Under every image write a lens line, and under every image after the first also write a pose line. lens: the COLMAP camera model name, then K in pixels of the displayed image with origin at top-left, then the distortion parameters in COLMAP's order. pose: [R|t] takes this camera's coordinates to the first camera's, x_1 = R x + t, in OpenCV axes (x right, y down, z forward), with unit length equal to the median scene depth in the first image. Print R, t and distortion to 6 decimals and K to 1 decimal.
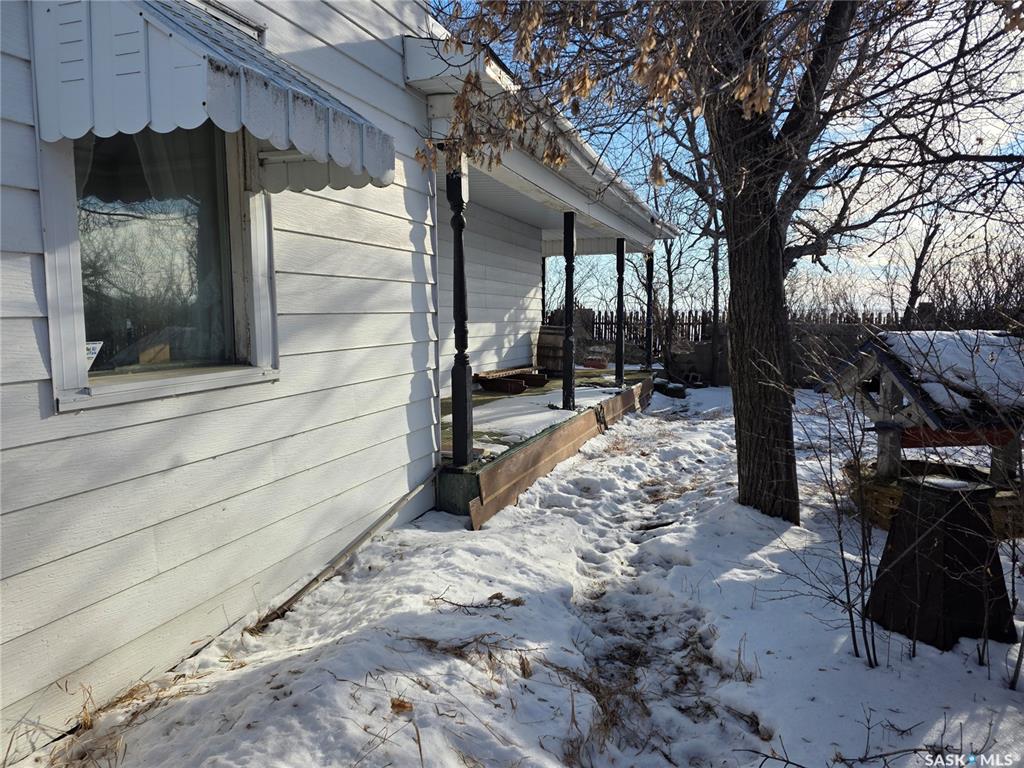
lens RADIAL K [[680.4, 0, 510.9], [0, 680.4, 386.0], [0, 0, 1]] dist [0.065879, -0.061253]
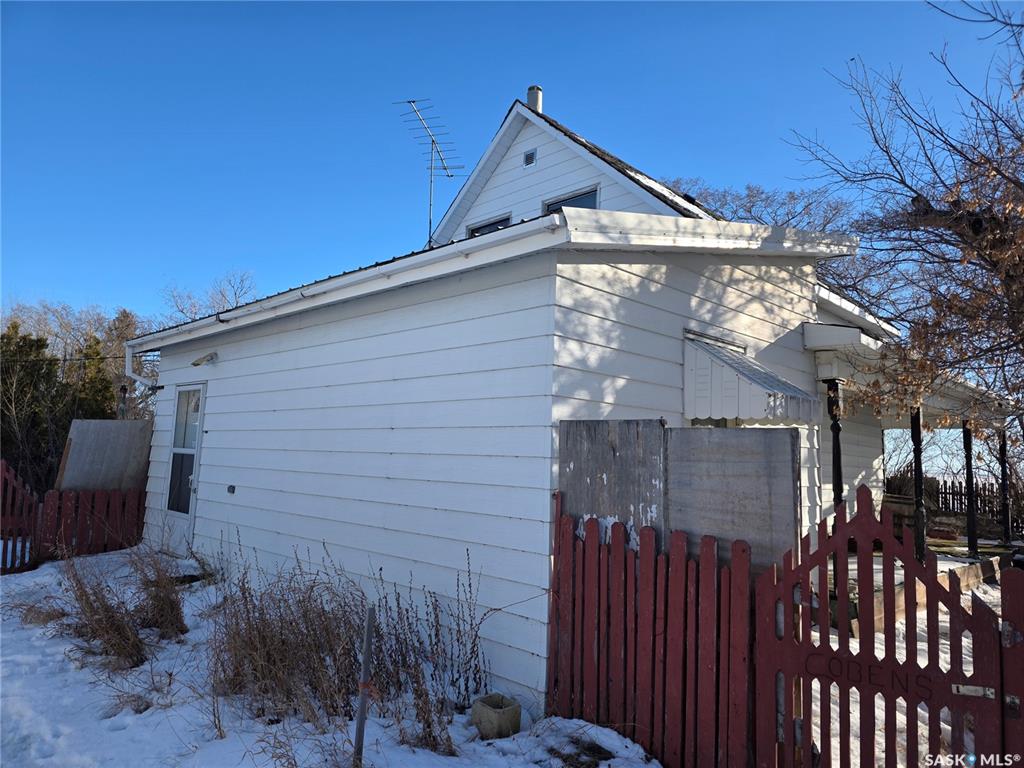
lens RADIAL K [[680.4, 0, 508.3], [0, 680.4, 381.1], [0, 0, 1]] dist [0.065879, -0.061253]
pose [[0.909134, -0.013869, -0.416274, -0.028877], [-0.081324, 0.974298, -0.210071, 0.011800], [0.408488, 0.224836, 0.884639, -0.194758]]
